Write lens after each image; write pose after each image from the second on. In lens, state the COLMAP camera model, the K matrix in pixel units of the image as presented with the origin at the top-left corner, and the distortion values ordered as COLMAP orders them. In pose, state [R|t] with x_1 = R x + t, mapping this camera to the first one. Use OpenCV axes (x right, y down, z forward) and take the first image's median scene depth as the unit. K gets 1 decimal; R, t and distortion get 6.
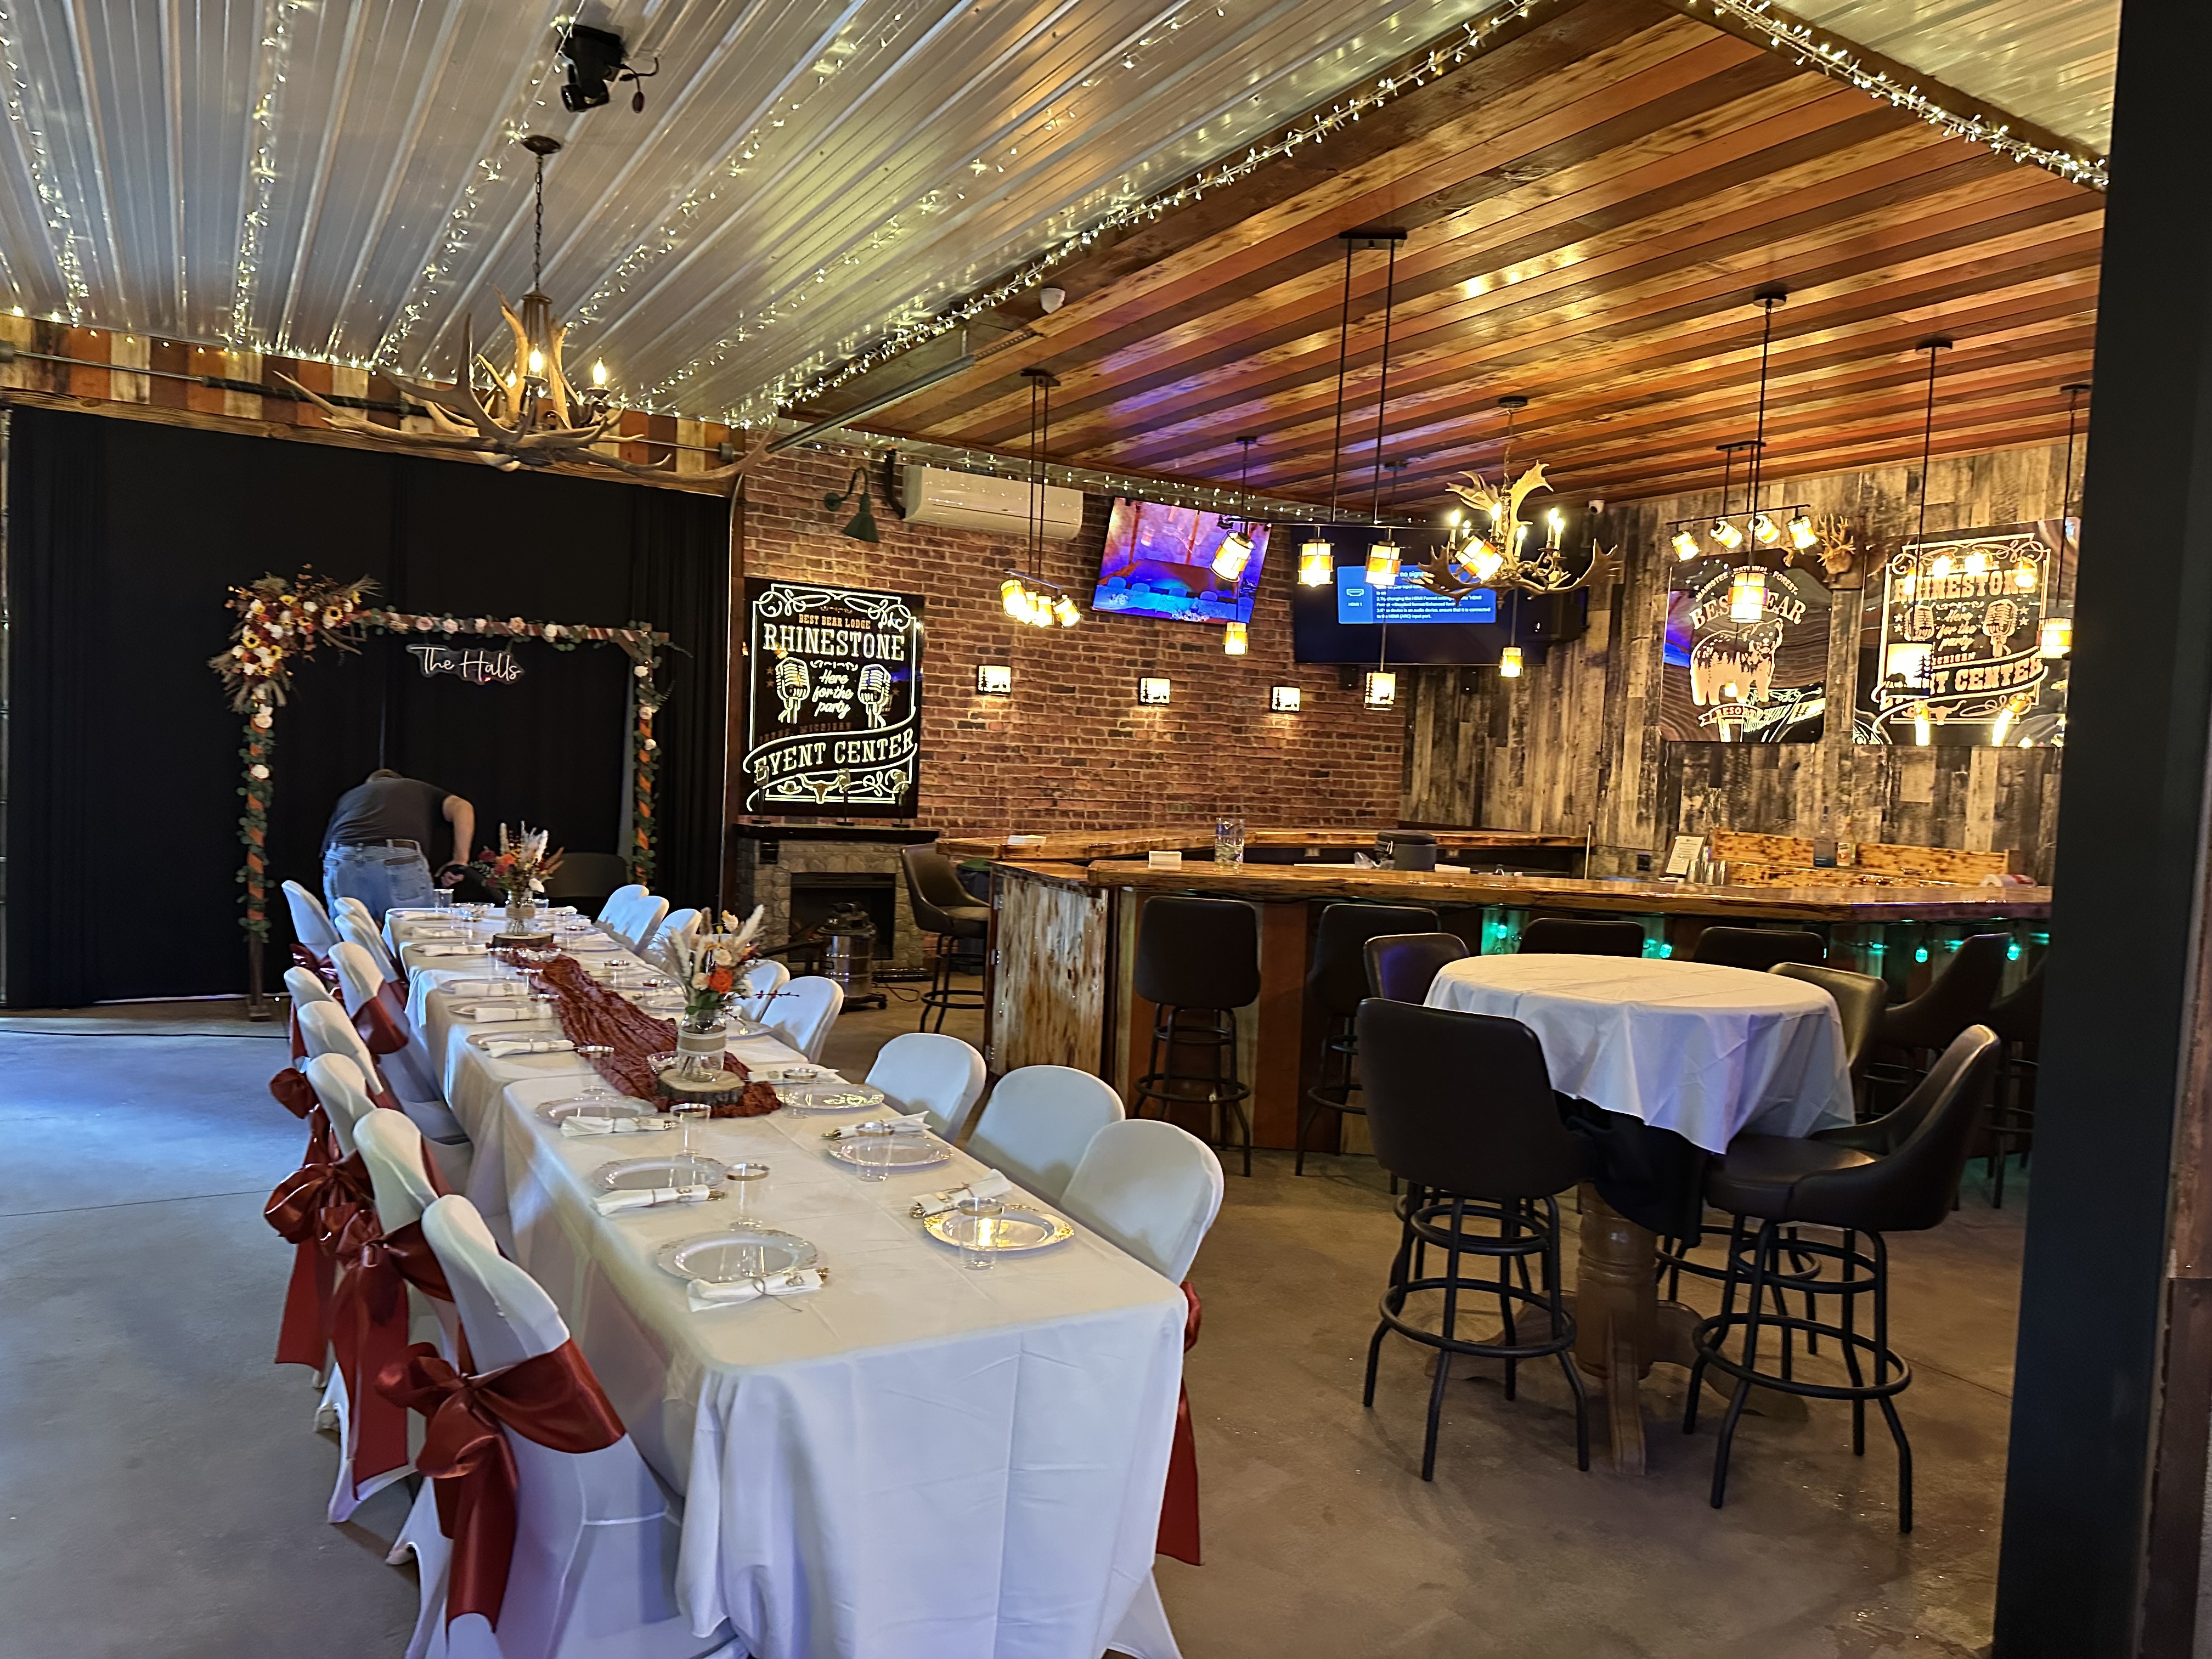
lens RADIAL K [[1540.3, 0, 1084.7], [0, 1540.3, 865.5], [0, 0, 1]] dist [0.040128, -0.052978]
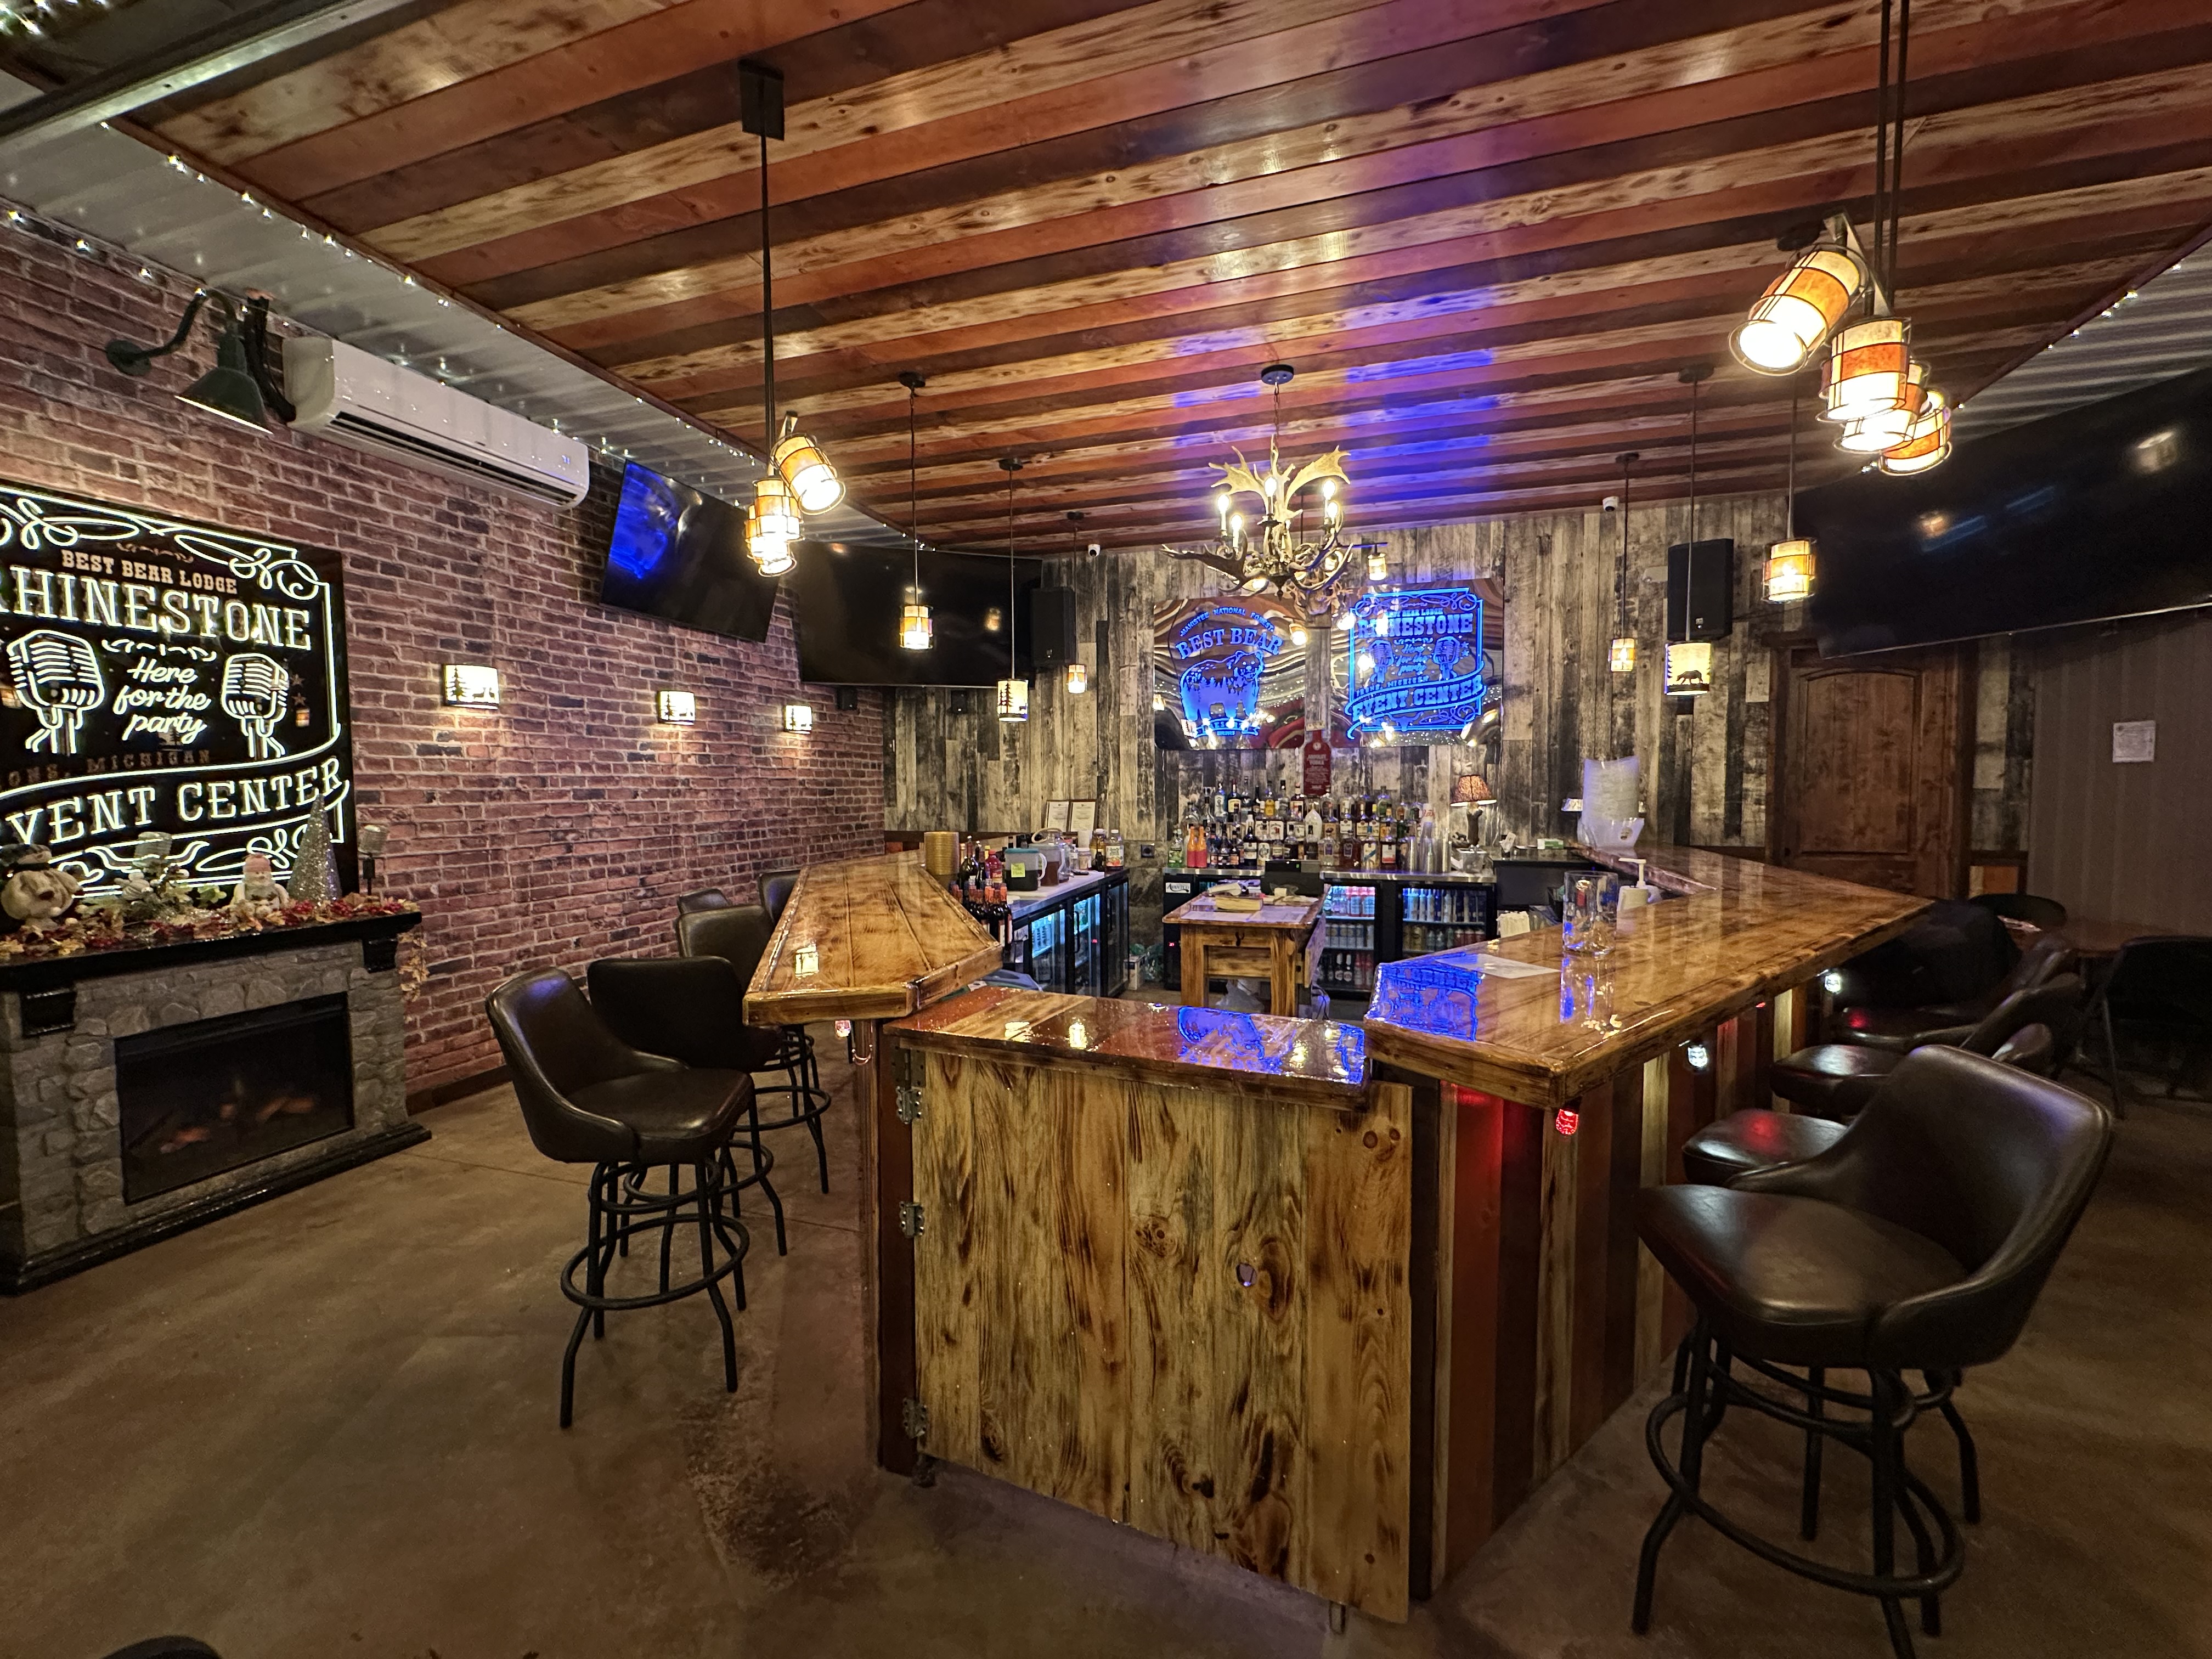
lens RADIAL K [[882.6, 0, 1113.9], [0, 882.6, 834.1], [0, 0, 1]] dist [-0.017277, 0.000990]
pose [[0.735826, -0.086531, 0.671620, -0.118987], [0.084898, 0.995765, 0.035279, -0.041915], [-0.671828, 0.031060, 0.740056, 0.509271]]
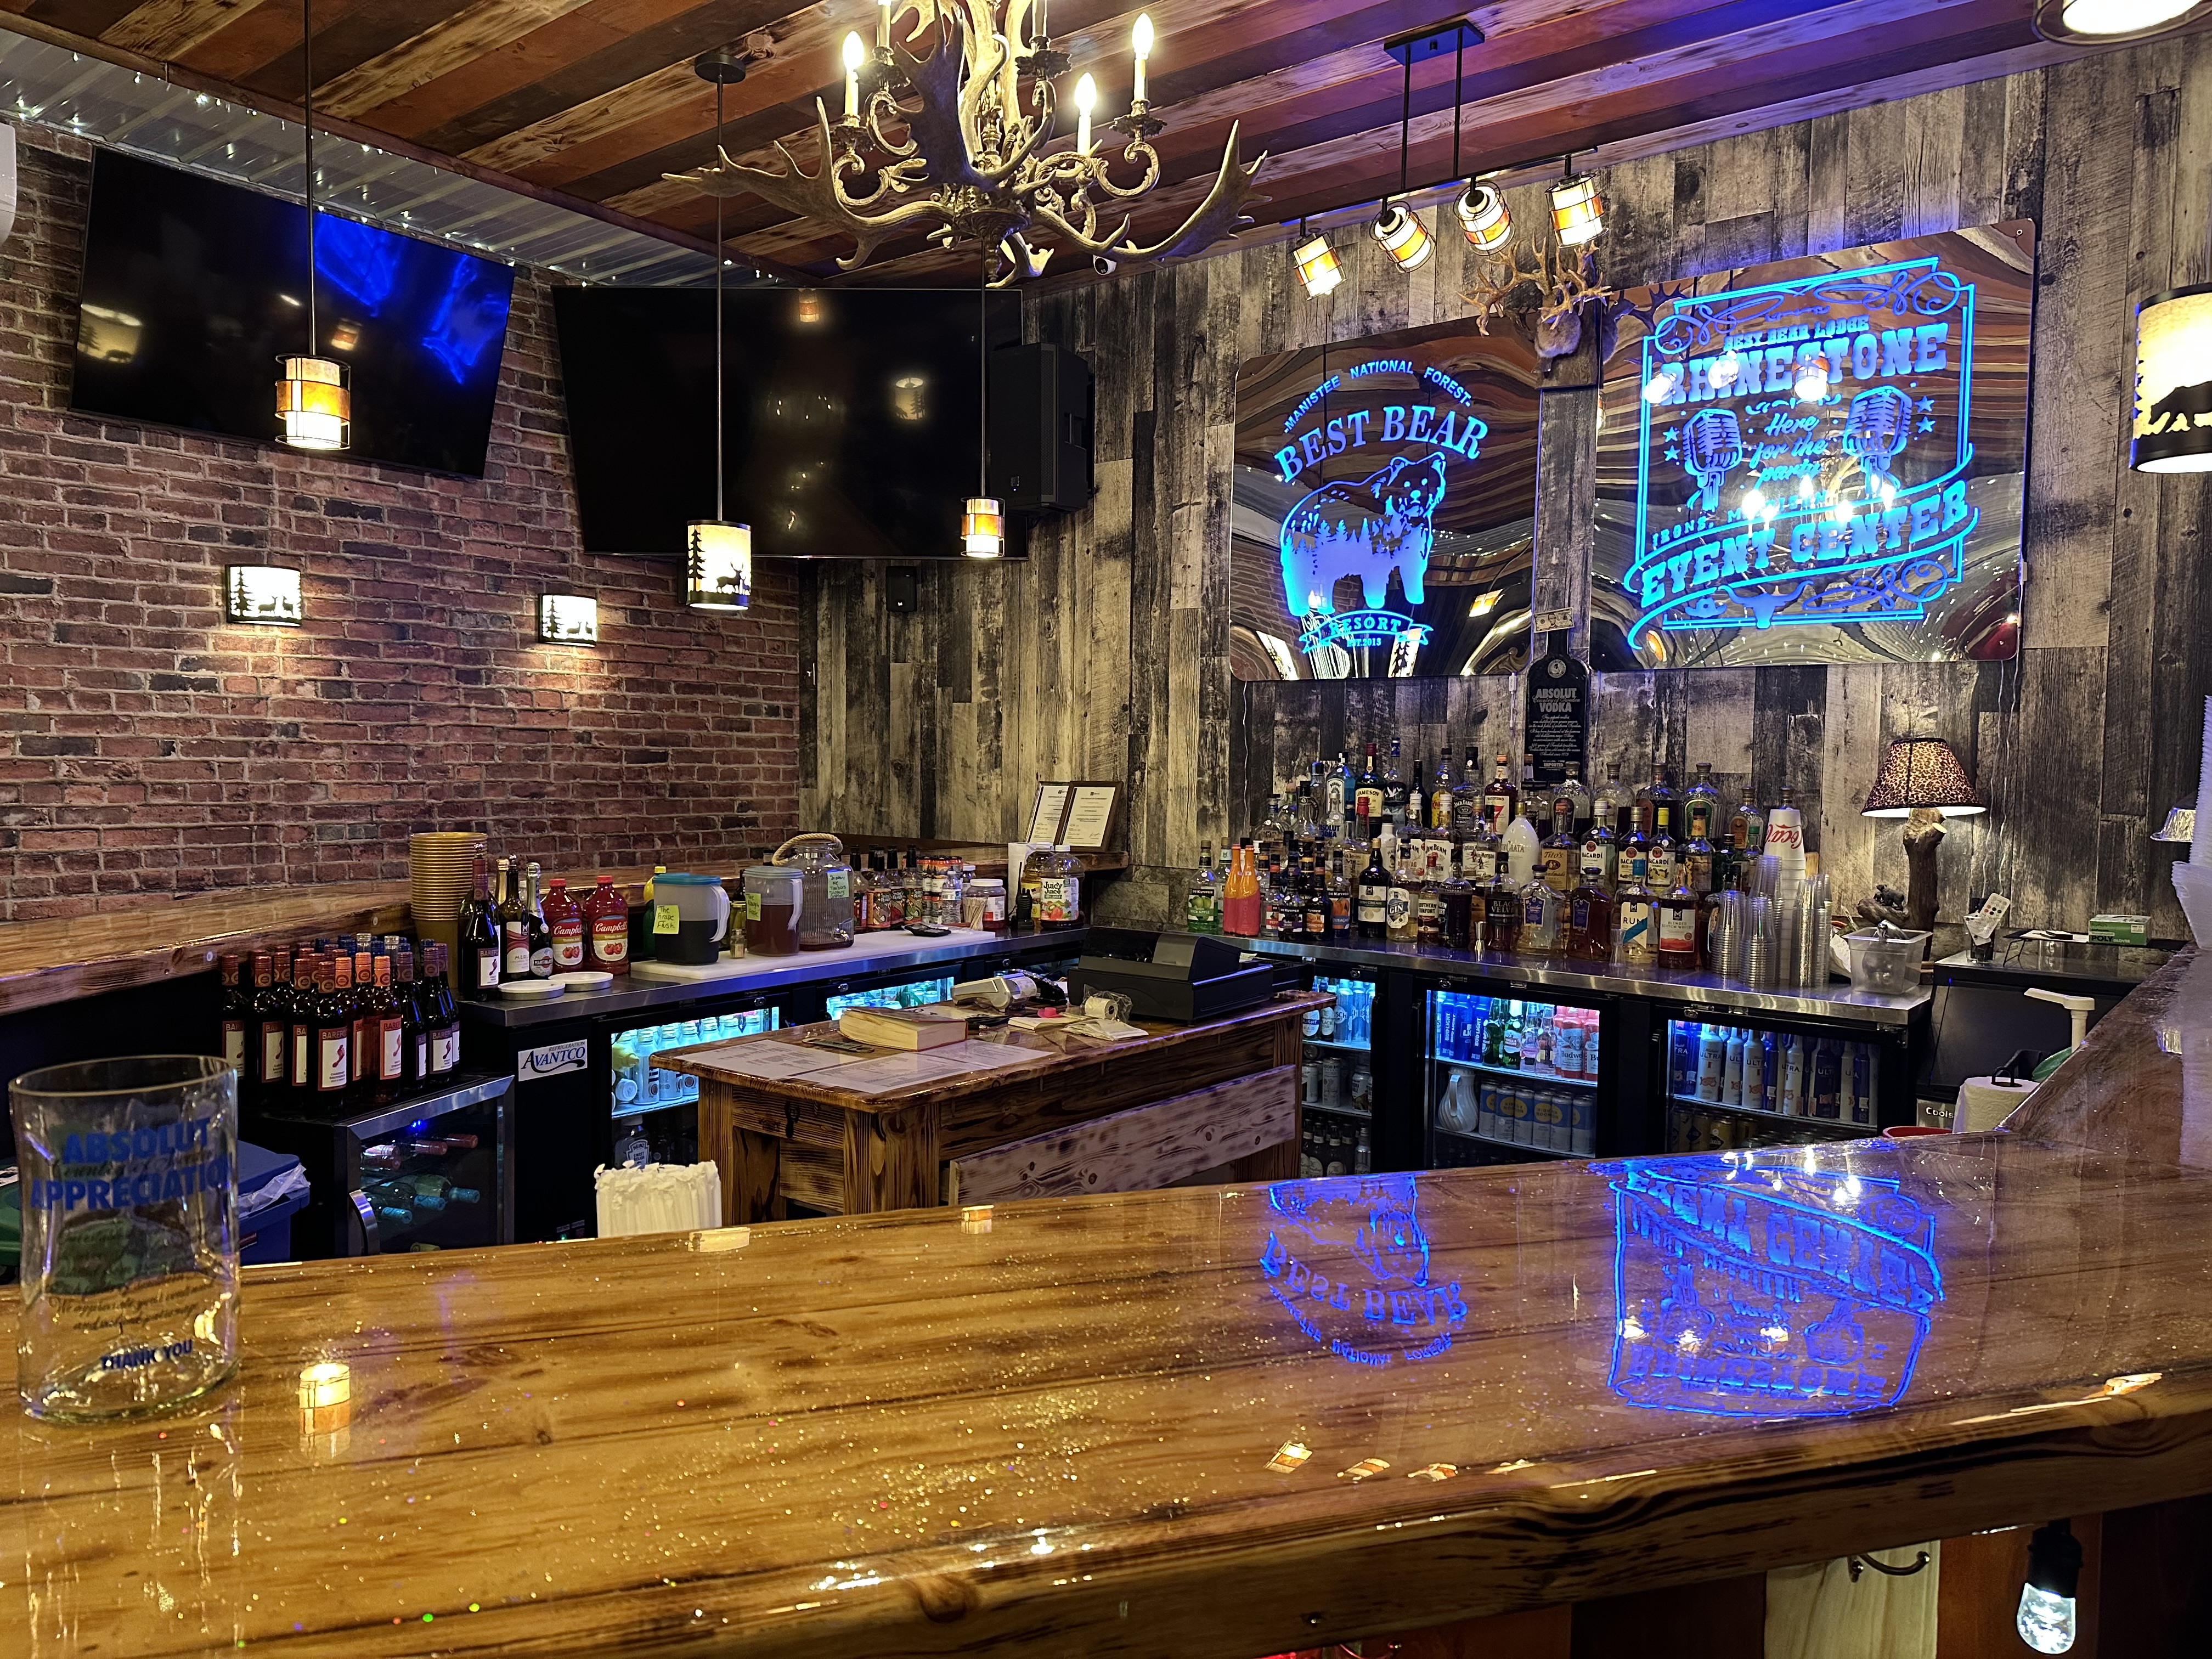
lens RADIAL K [[1540.3, 0, 1111.1], [0, 1540.3, 845.7], [0, 0, 1]] dist [0.040128, -0.052978]
pose [[0.929223, -0.051342, 0.365934, 0.117887], [0.052128, 0.998610, 0.007741, -0.026544], [-0.365823, 0.011882, 0.930609, 0.485922]]
